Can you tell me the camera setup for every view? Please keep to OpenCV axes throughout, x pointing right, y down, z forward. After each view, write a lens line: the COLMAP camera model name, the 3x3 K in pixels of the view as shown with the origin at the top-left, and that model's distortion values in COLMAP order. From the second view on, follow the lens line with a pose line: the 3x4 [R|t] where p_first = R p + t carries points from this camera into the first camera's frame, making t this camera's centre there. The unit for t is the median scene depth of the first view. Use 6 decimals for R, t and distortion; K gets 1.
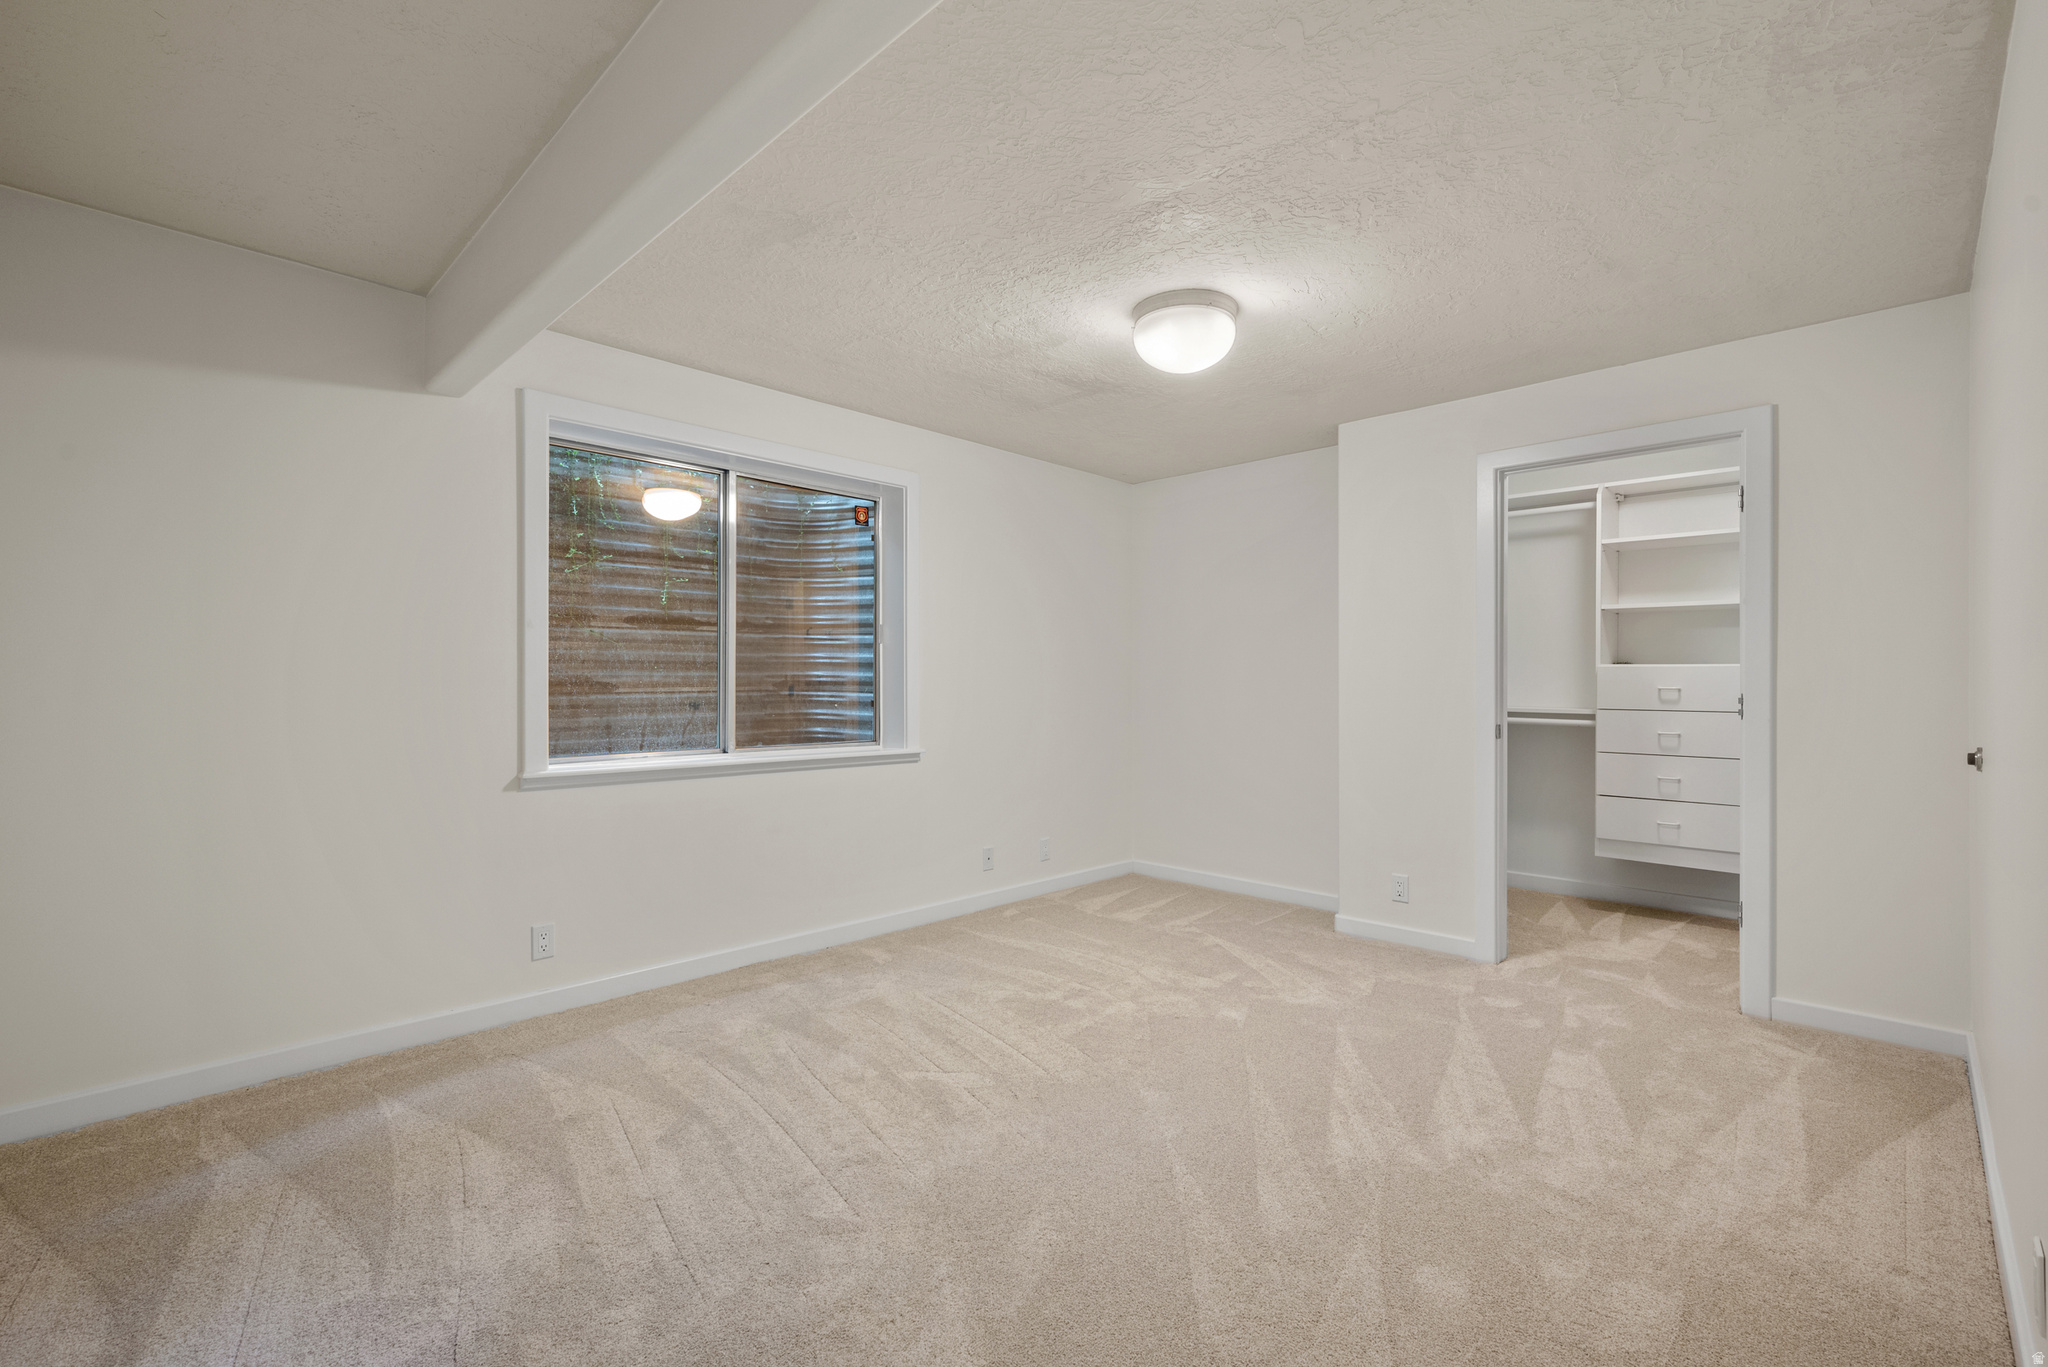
lens RADIAL K [[899.7, 0, 1019.7], [0, 899.7, 684.3], [0, 0, 1]] dist [-0.000854, 0.000103]
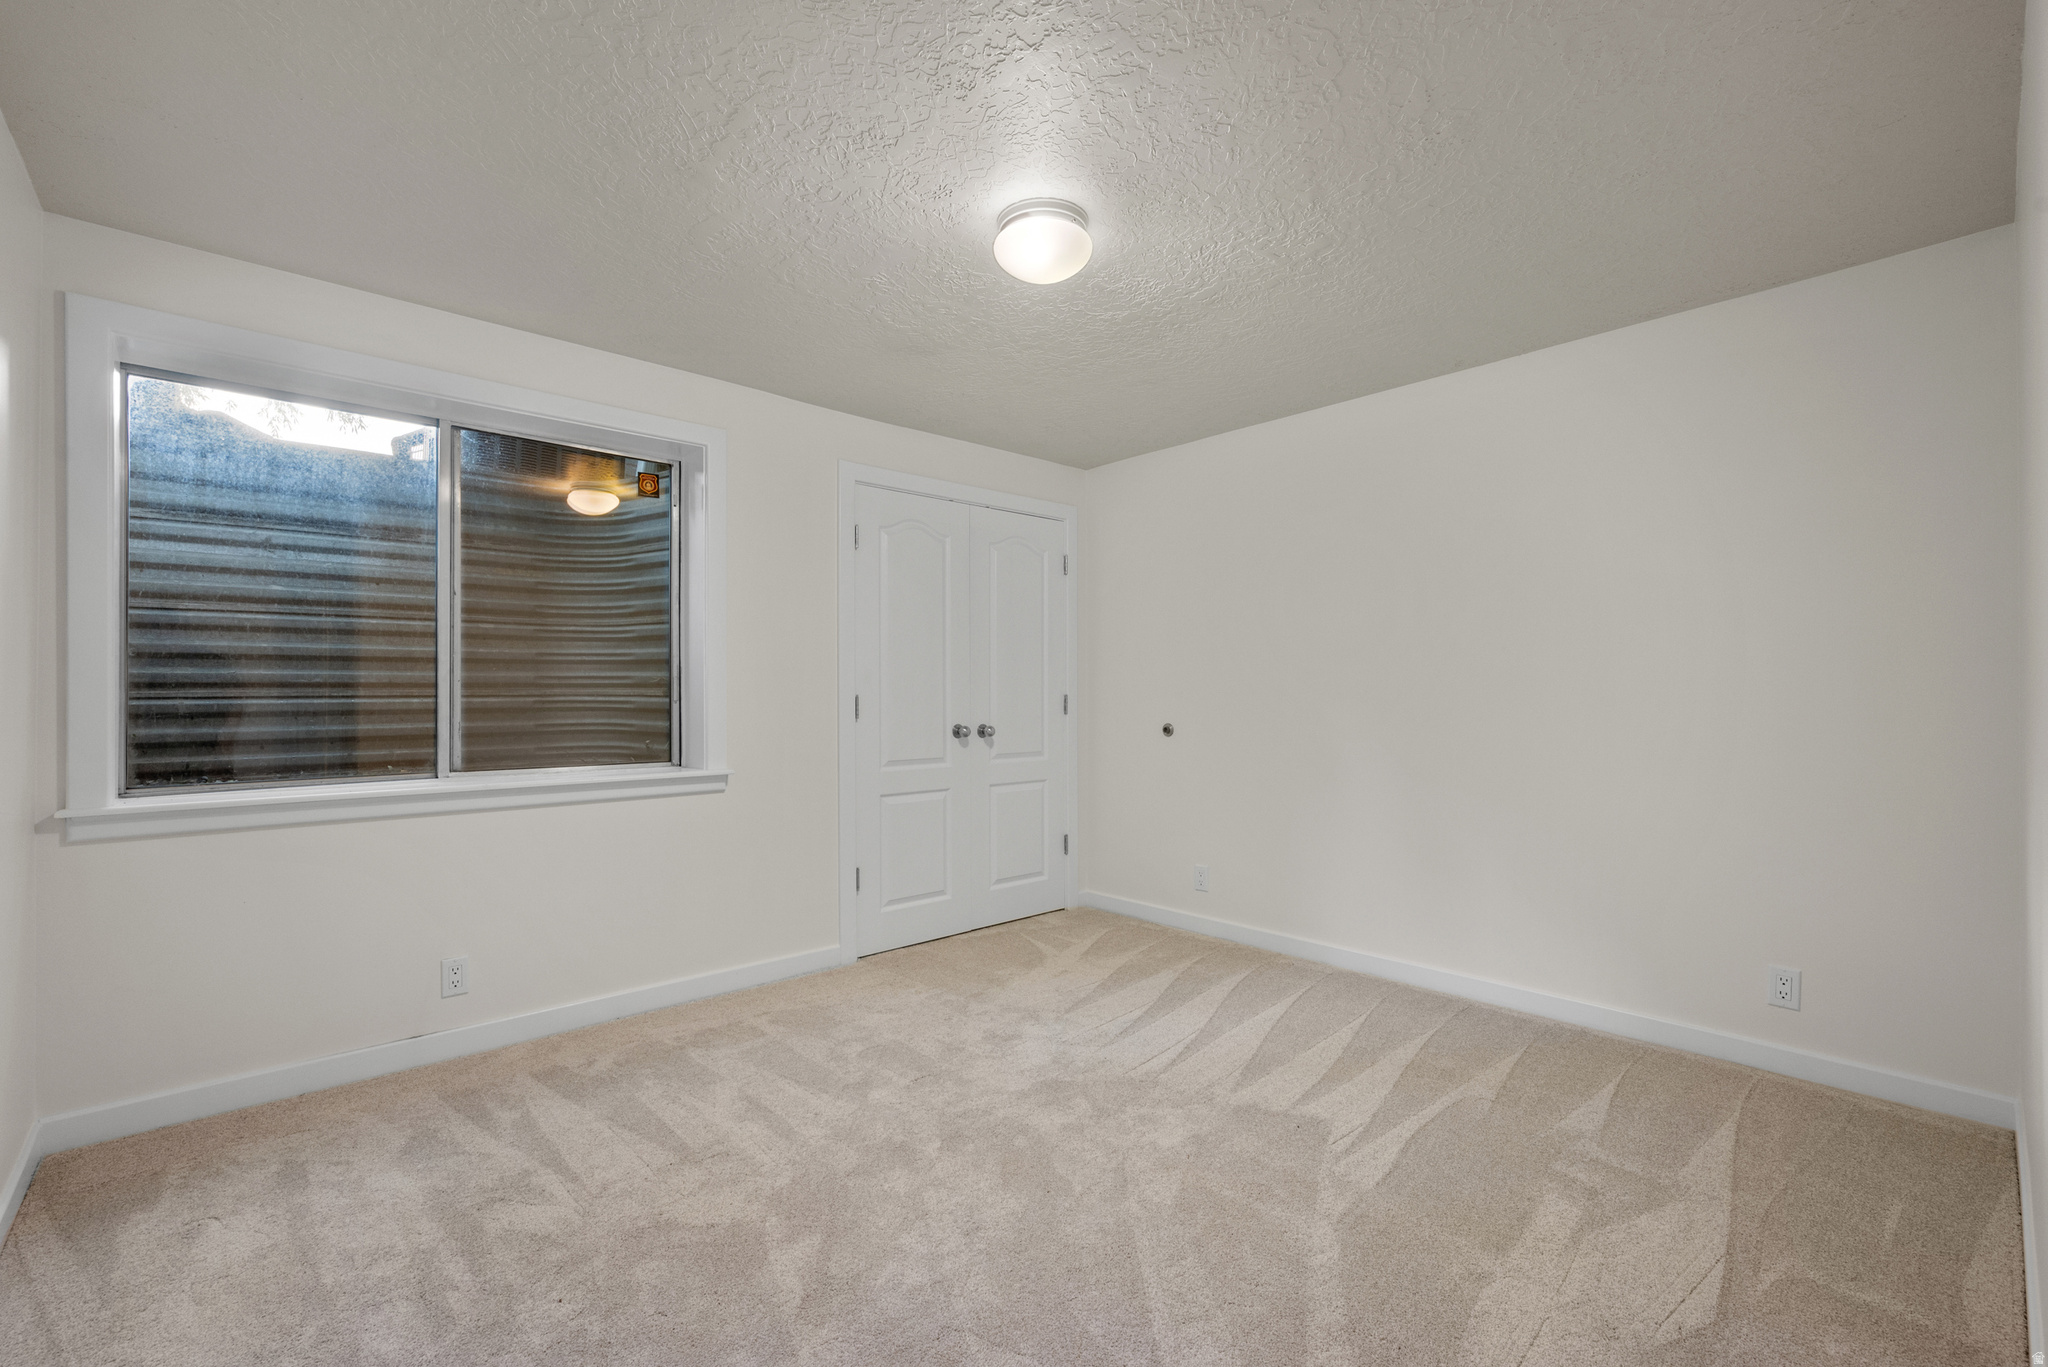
lens RADIAL K [[950.0, 0, 1028.0], [0, 950.0, 684.3], [0, 0, 1]] dist [0.003465, 0.000057]
pose [[0.999951, -0.006399, 0.007522, 0.169554], [0.006441, 0.999964, -0.005613, 0.003478], [-0.007485, 0.005661, 0.999956, 0.149841]]
